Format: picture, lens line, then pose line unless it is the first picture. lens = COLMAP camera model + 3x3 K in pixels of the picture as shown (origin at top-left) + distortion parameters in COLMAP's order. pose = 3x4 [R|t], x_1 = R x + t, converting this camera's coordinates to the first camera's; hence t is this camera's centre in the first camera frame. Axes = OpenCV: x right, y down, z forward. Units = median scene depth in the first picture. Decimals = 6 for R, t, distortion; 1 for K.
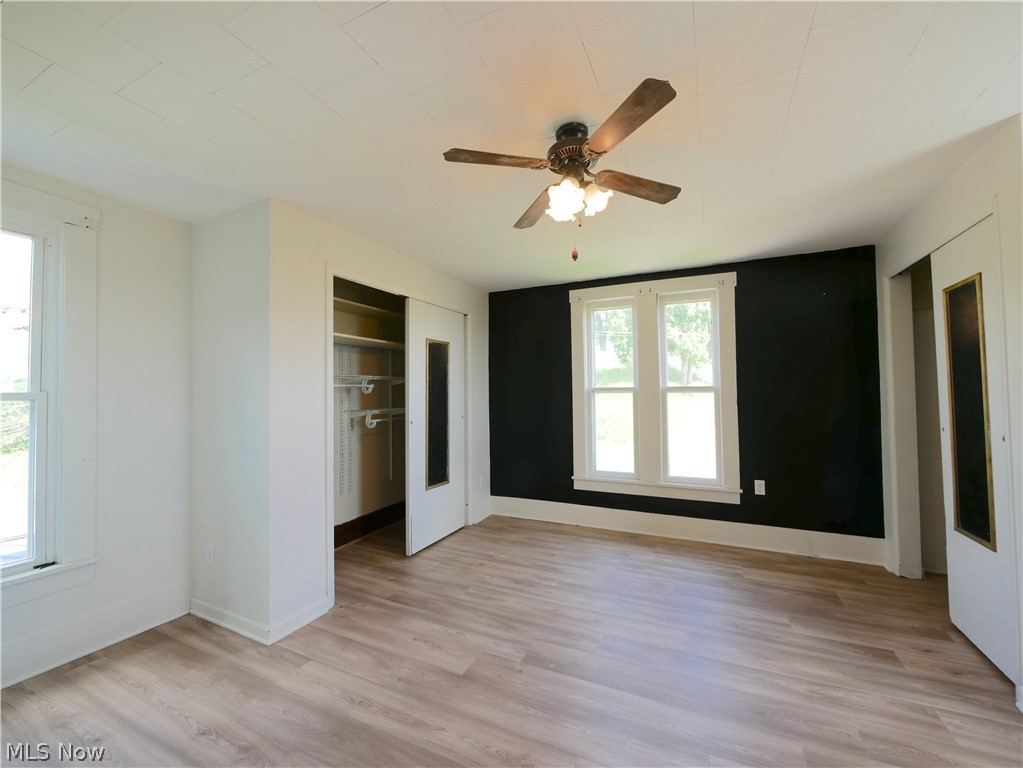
lens RADIAL K [[425.8, 0, 509.4], [0, 425.8, 380.4], [0, 0, 1]] dist [-0.006464, 0.000277]
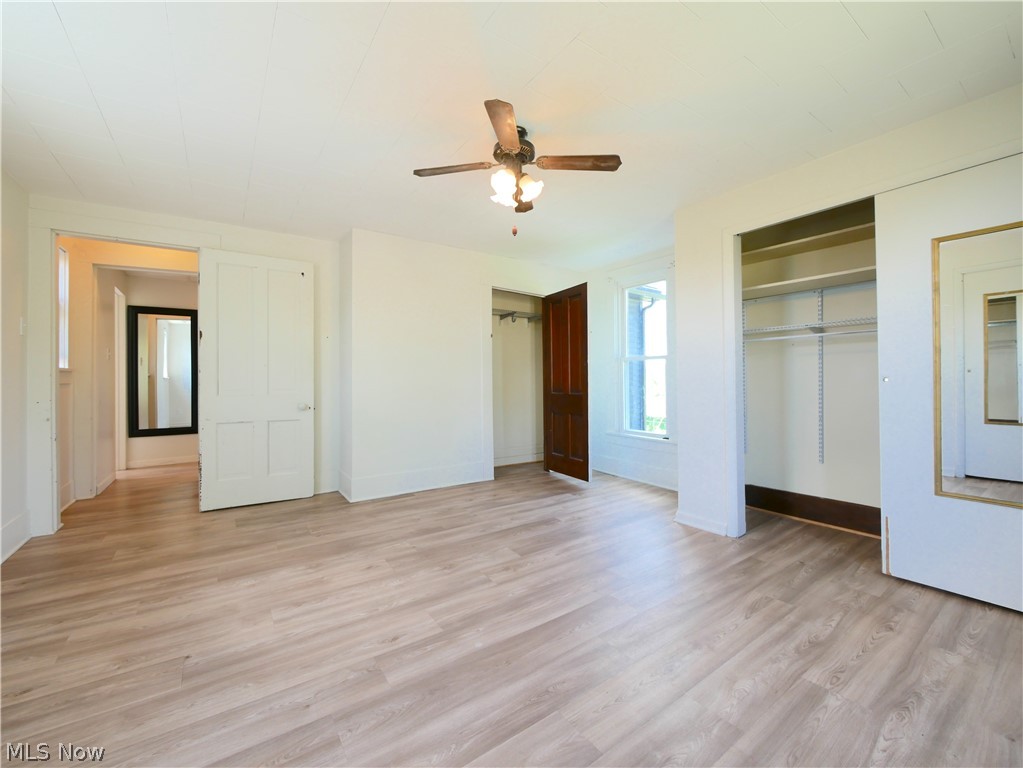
lens RADIAL K [[425.8, 0, 509.4], [0, 425.8, 380.4], [0, 0, 1]] dist [-0.006464, 0.000277]
pose [[-0.493490, 0.020010, -0.869521, 0.752673], [0.041693, 0.999130, -0.000670, 0.086883], [0.868751, -0.036583, -0.493896, 0.946026]]
